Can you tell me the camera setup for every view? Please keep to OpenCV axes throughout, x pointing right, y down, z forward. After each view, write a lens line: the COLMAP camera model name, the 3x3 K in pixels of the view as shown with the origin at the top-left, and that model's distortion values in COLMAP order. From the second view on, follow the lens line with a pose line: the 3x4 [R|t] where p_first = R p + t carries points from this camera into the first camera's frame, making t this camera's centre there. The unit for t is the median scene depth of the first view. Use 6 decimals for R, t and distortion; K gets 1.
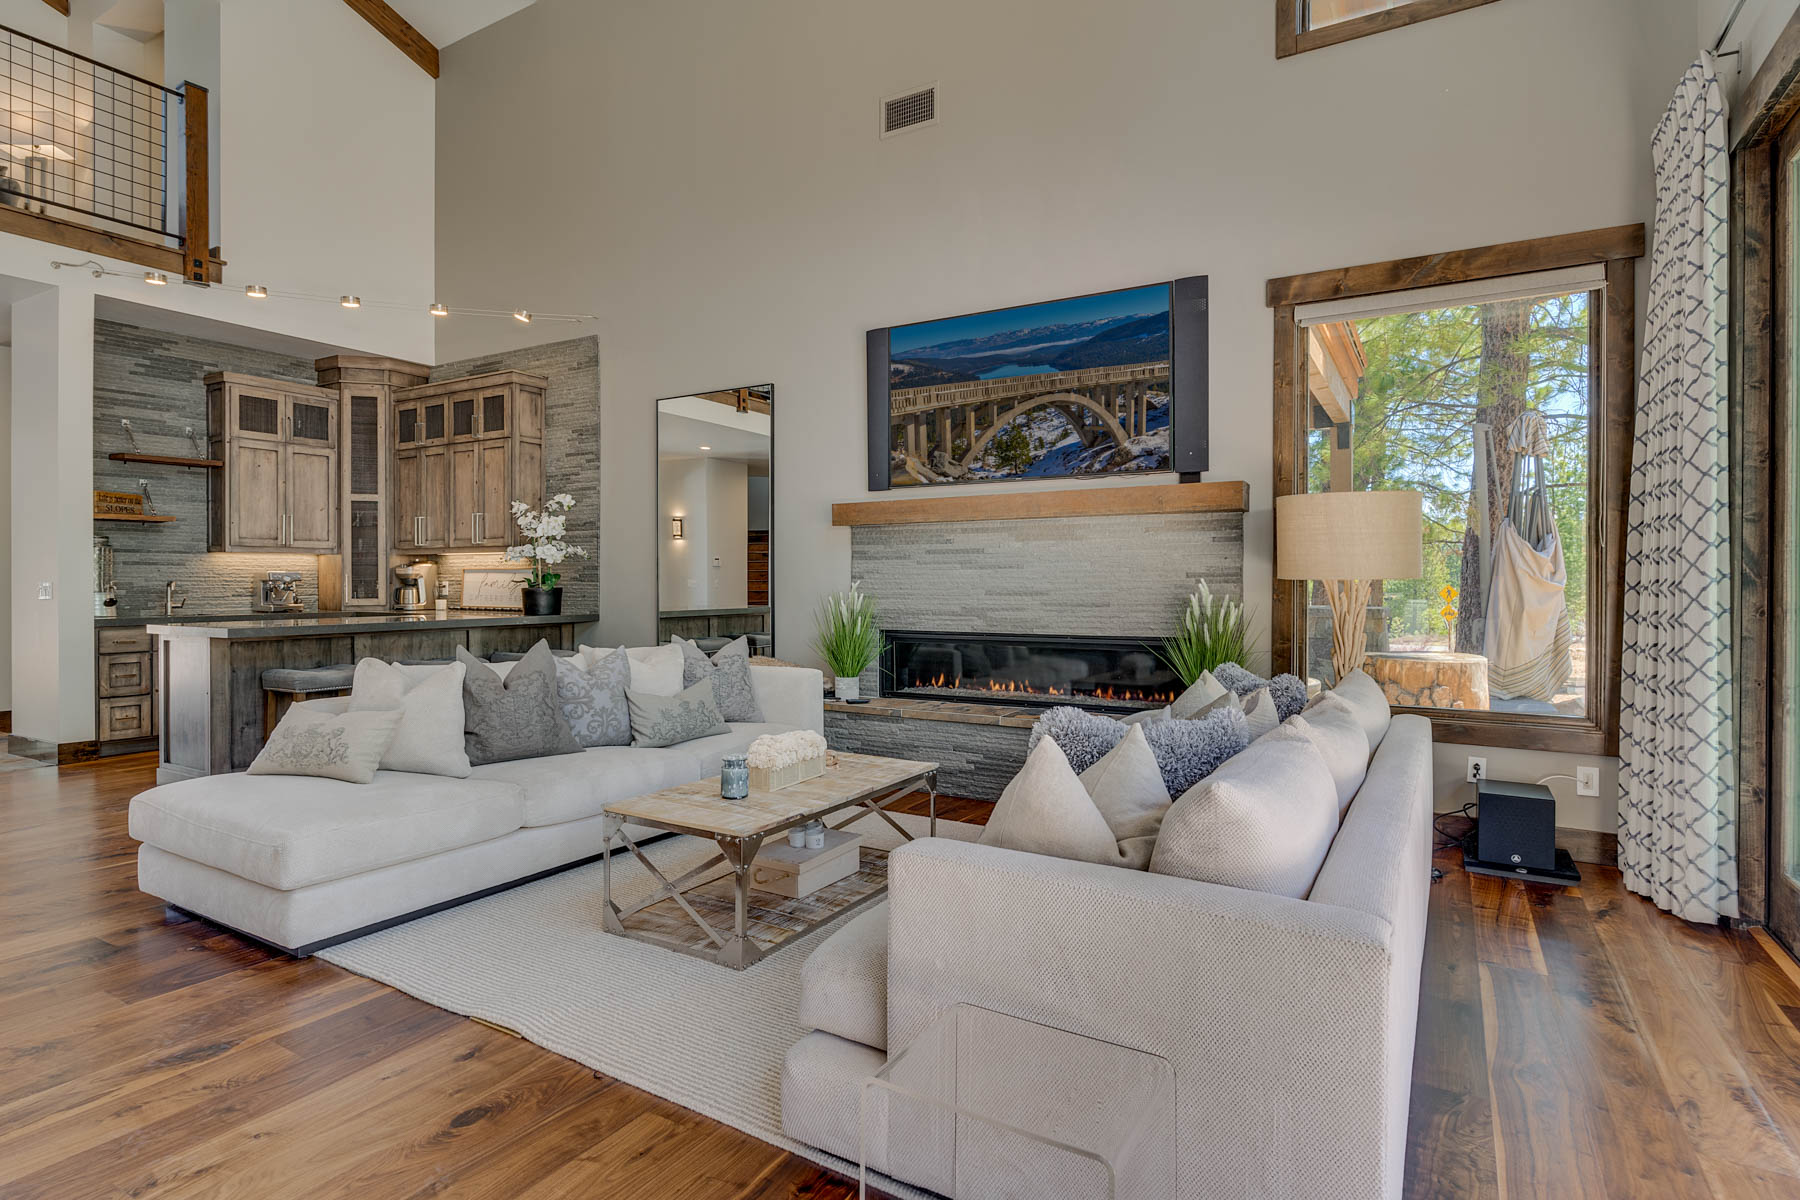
lens RADIAL K [[929.9, 0, 901.0], [0, 929.9, 574.1], [0, 0, 1]] dist [-0.005729, 0.000694]
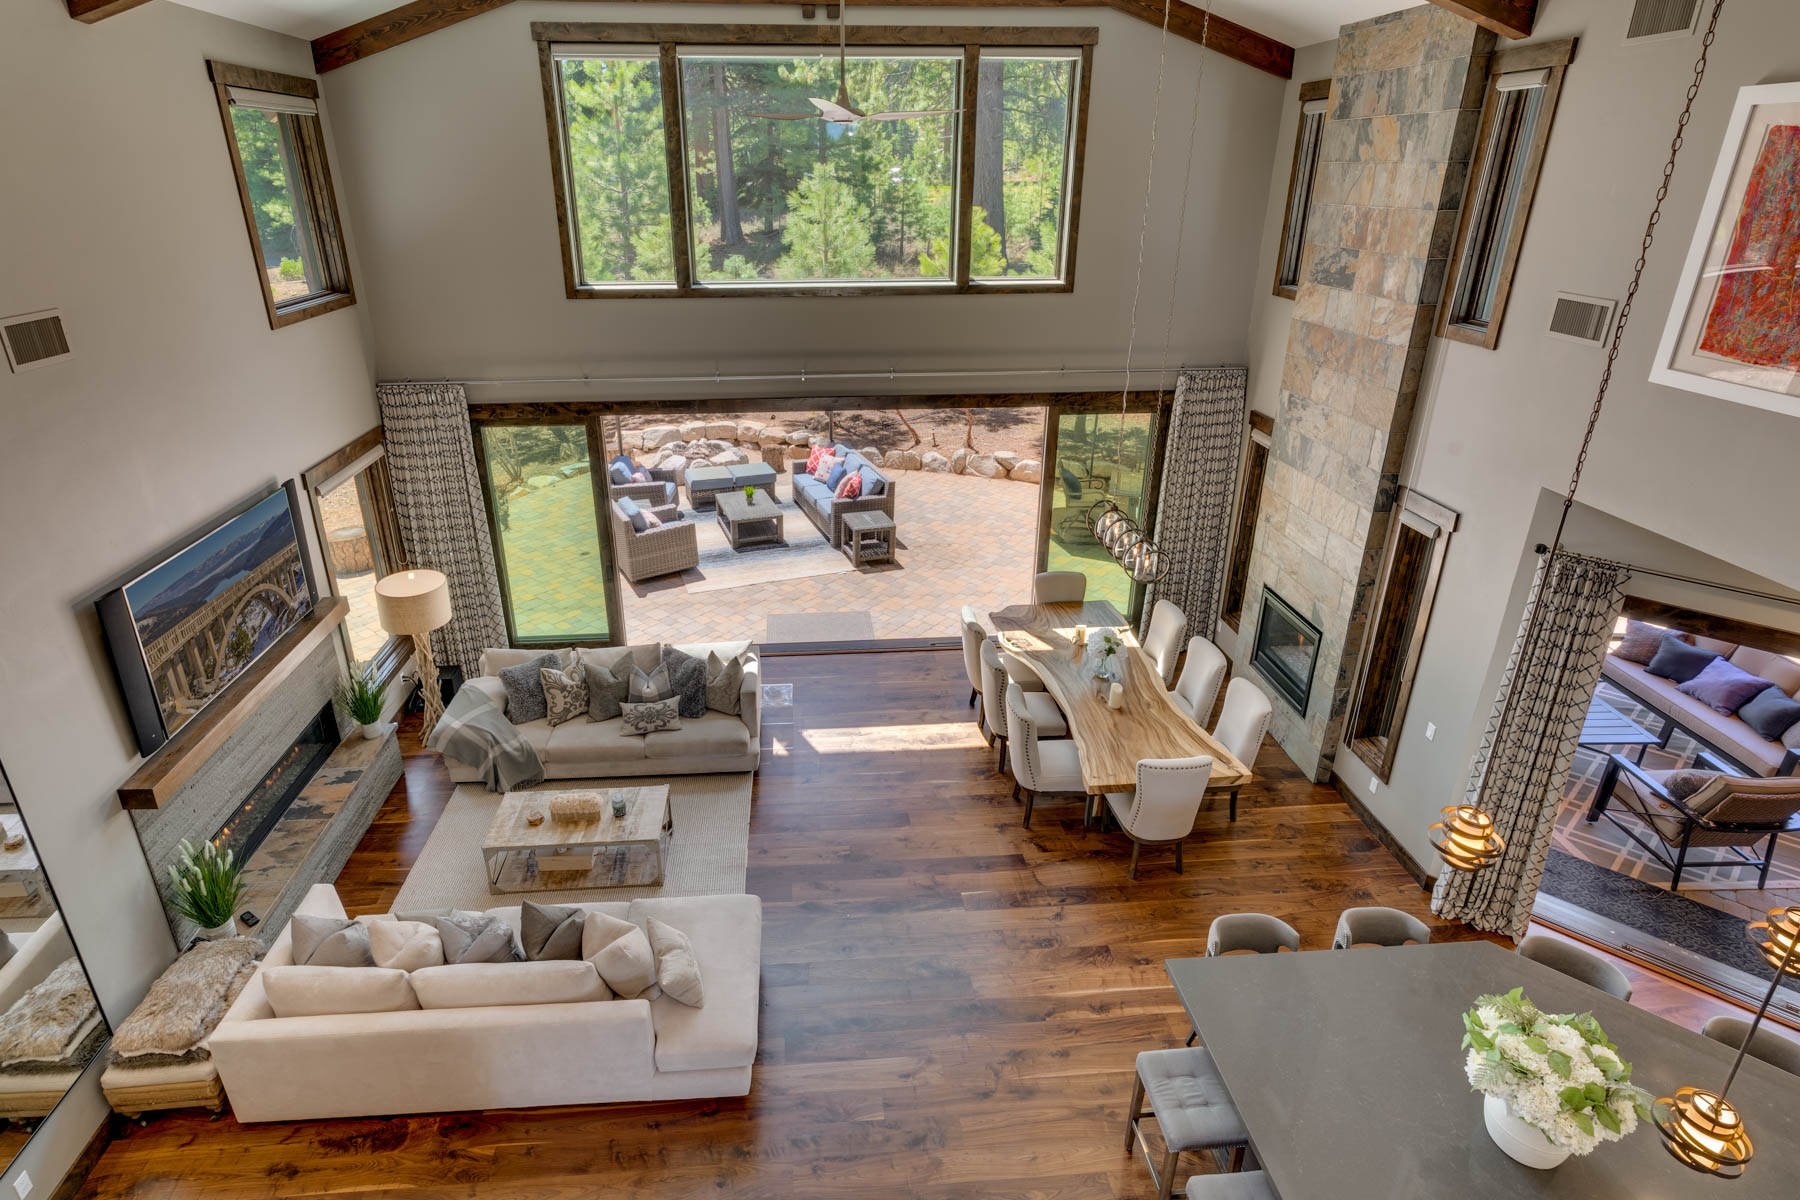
lens RADIAL K [[904.8, 0, 851.2], [0, 904.8, 522.9], [0, 0, 1]] dist [0.002204, 0.000459]
pose [[-0.564755, -0.297900, 0.769615, -0.913627], [-0.002670, 0.933229, 0.359272, -0.548423], [-0.825254, 0.200846, -0.527841, 0.740578]]
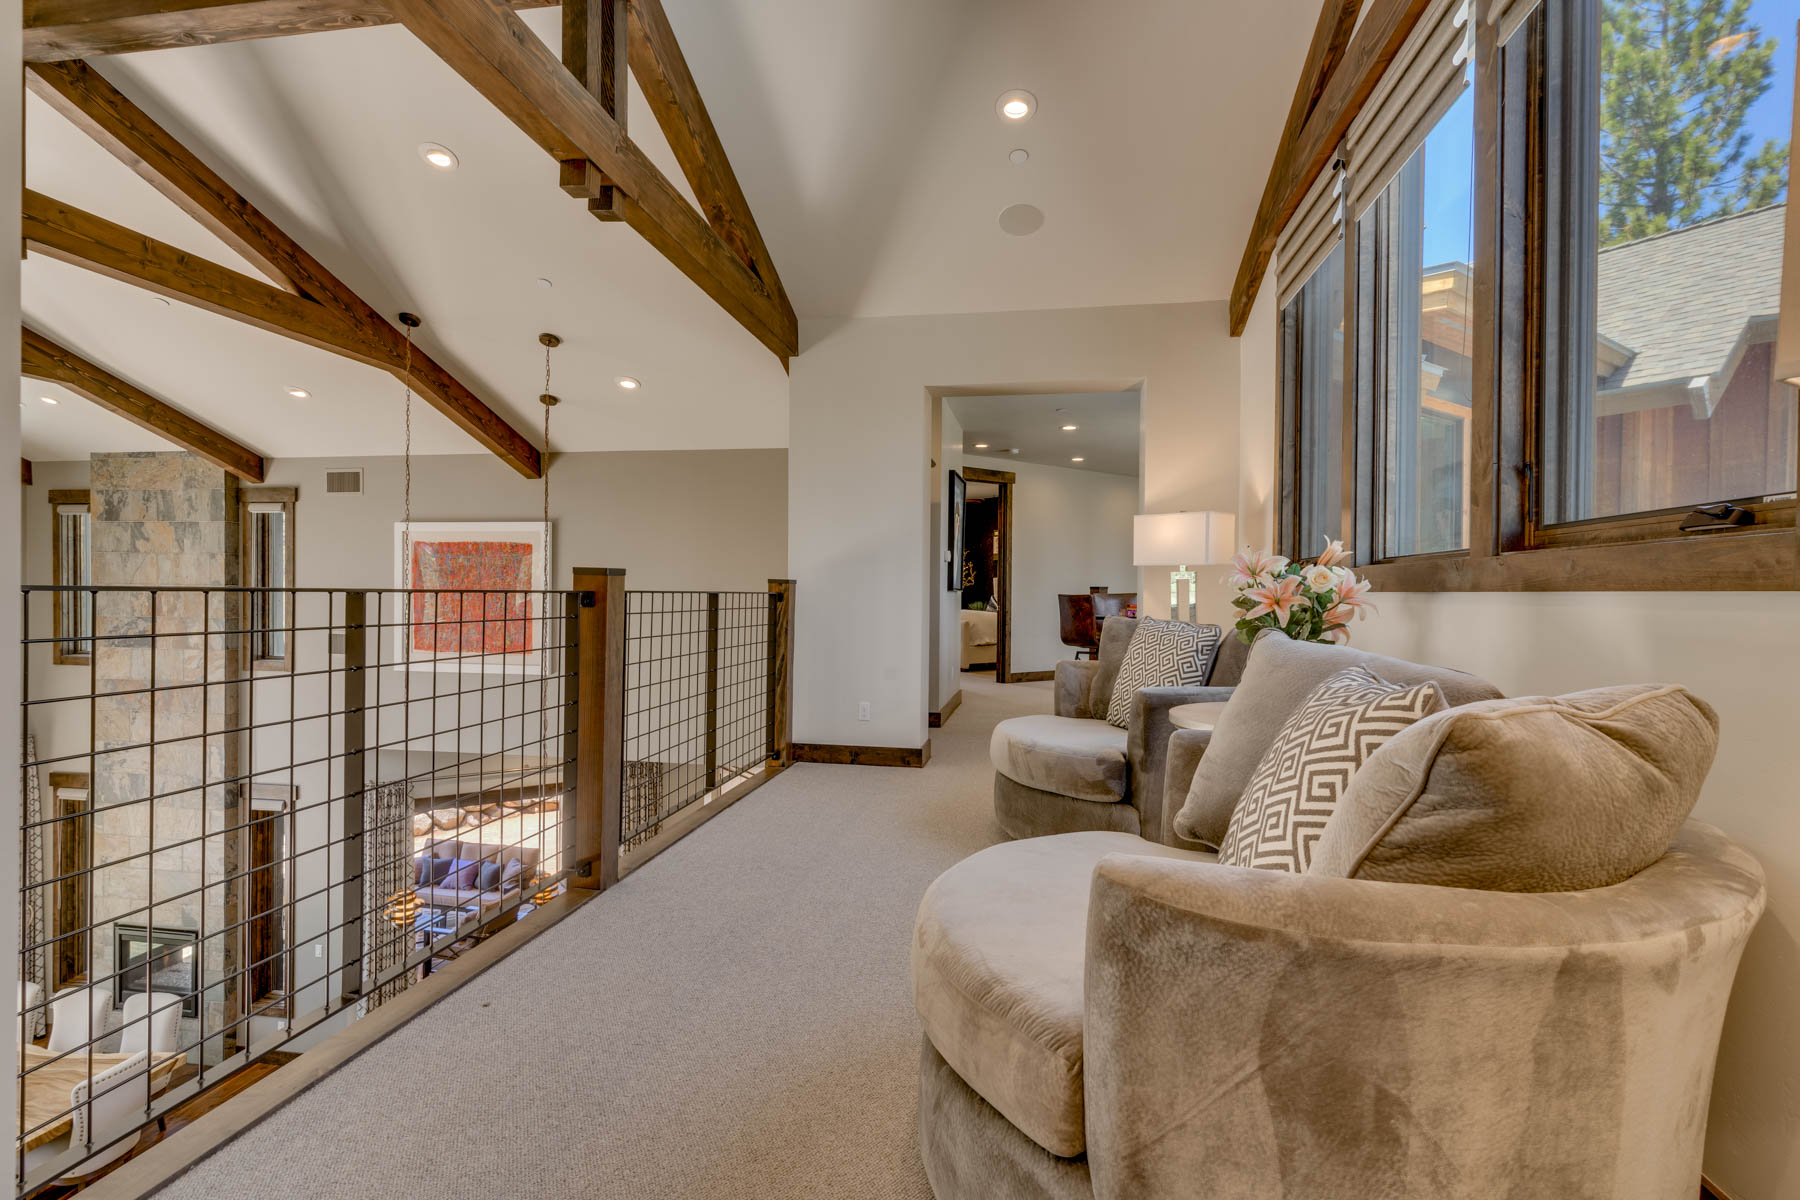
lens RADIAL K [[864.3, 0, 900.0], [0, 864.3, 600.0], [0, 0, 1]] dist [0.000479, -0.000258]
pose [[-0.936343, -0.008920, -0.350973, -0.925112], [-0.009497, 0.999955, -0.000078, -0.504402], [0.350958, 0.003260, -0.936385, 1.213961]]
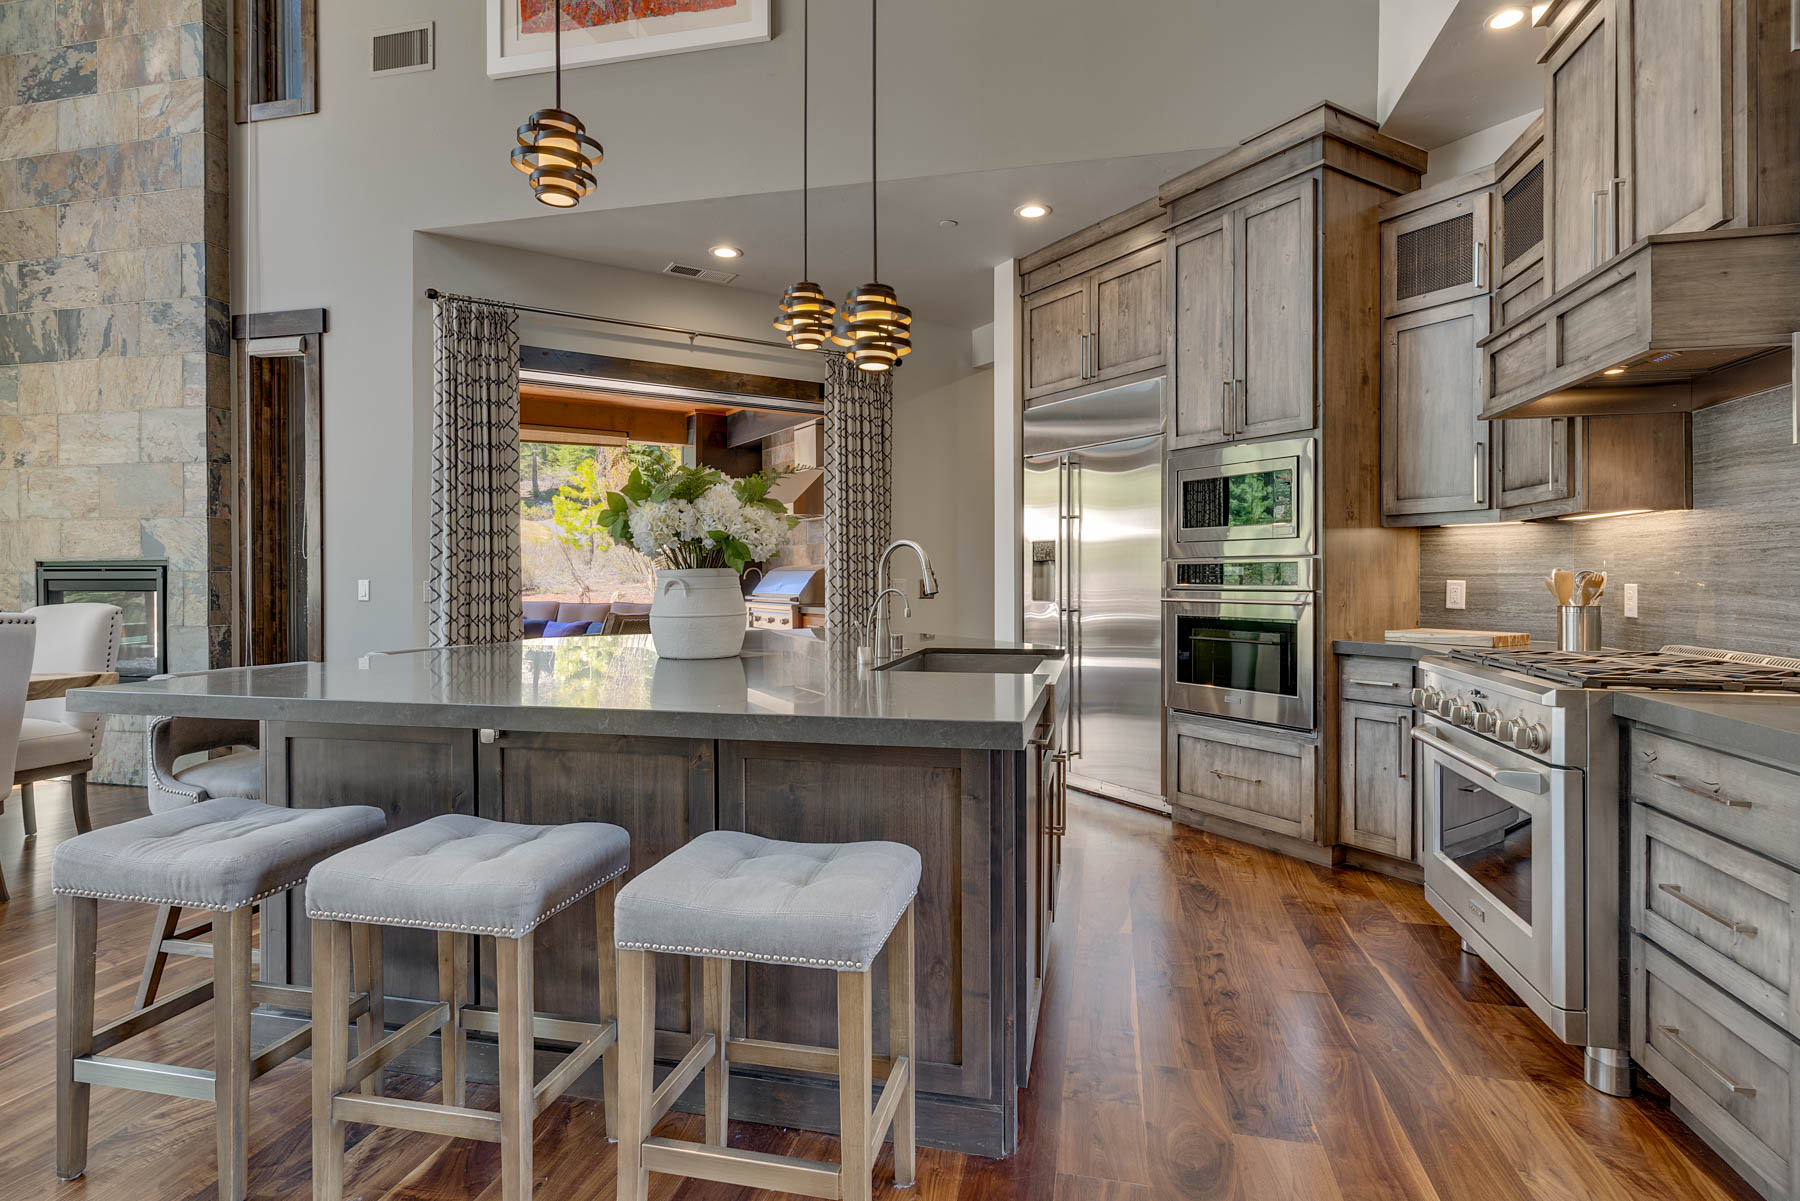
lens RADIAL K [[901.1, 0, 895.6], [0, 901.1, 582.5], [0, 0, 1]] dist [0.002065, -0.000797]
pose [[-0.955800, 0.000430, -0.294017, -0.786046], [0.000701, 0.999999, -0.000816, 0.001981], [0.294016, -0.000986, -0.955800, 0.606196]]
